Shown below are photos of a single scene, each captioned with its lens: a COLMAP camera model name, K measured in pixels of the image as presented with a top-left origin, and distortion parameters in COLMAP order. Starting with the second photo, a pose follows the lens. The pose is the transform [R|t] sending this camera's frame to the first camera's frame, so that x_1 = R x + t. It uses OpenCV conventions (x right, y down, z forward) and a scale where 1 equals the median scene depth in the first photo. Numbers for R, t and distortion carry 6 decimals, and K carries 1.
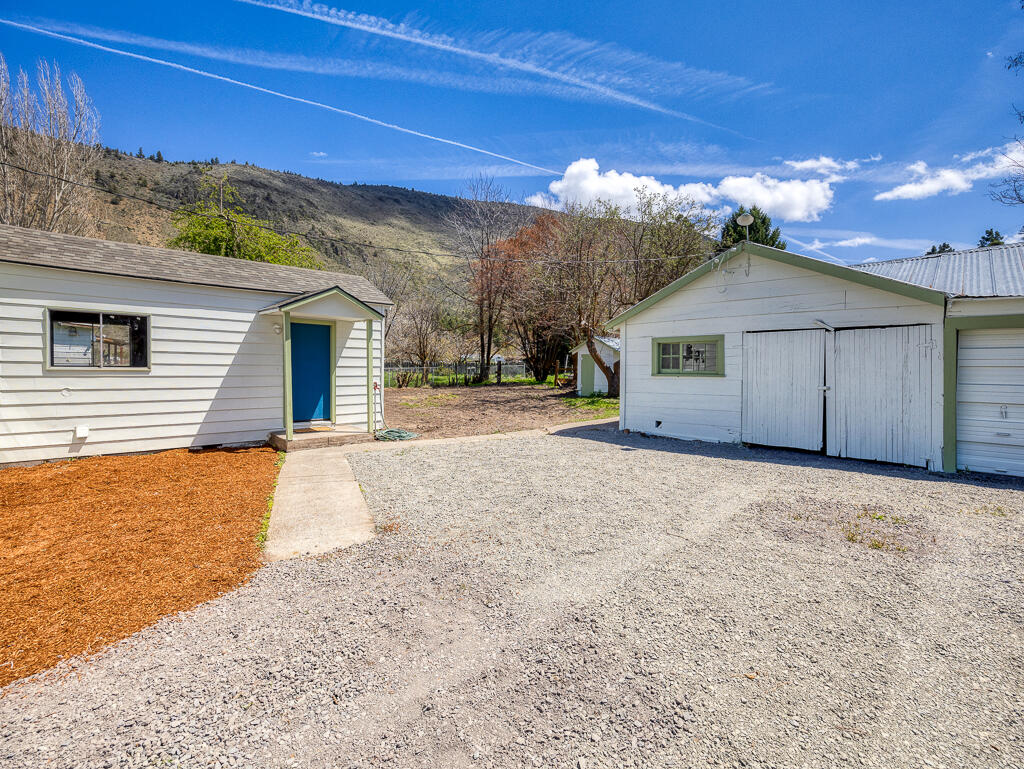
lens RADIAL K [[474.1, 0, 511.3], [0, 474.1, 374.1], [0, 0, 1]] dist [0.002357, -0.001007]
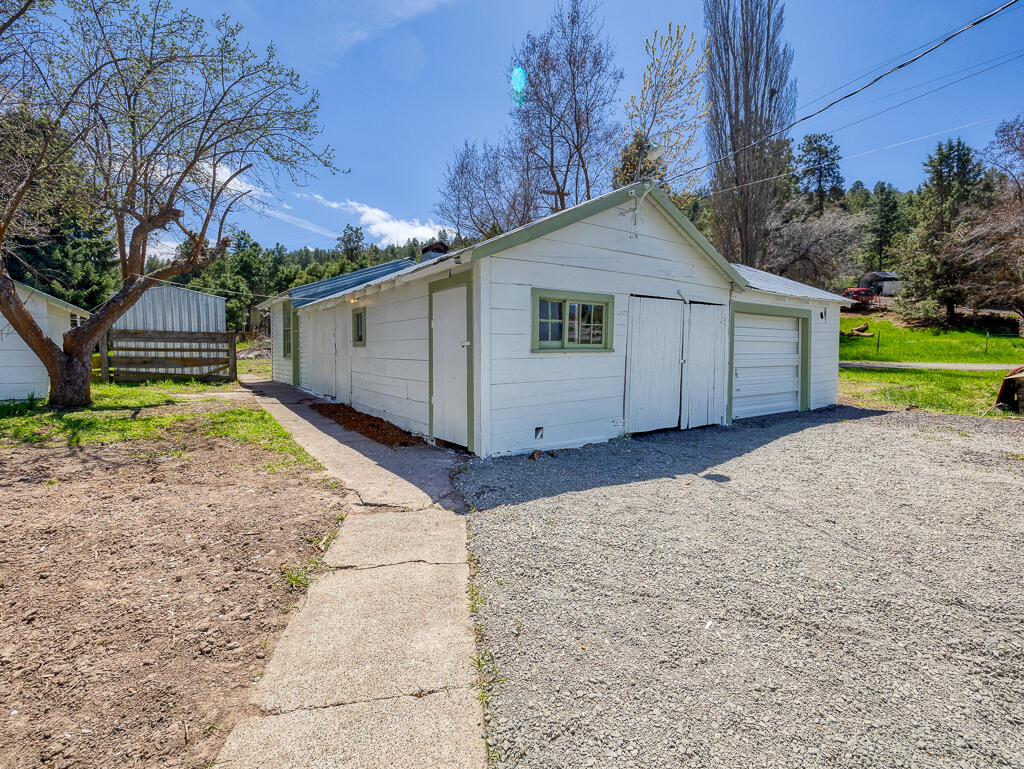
lens RADIAL K [[474.1, 0, 511.3], [0, 474.1, 374.1], [0, 0, 1]] dist [0.002357, -0.001007]
pose [[0.126691, -0.067493, 0.989643, -0.298828], [0.009543, 0.997719, 0.066823, -0.010511], [-0.991896, 0.000978, 0.127046, 1.010017]]
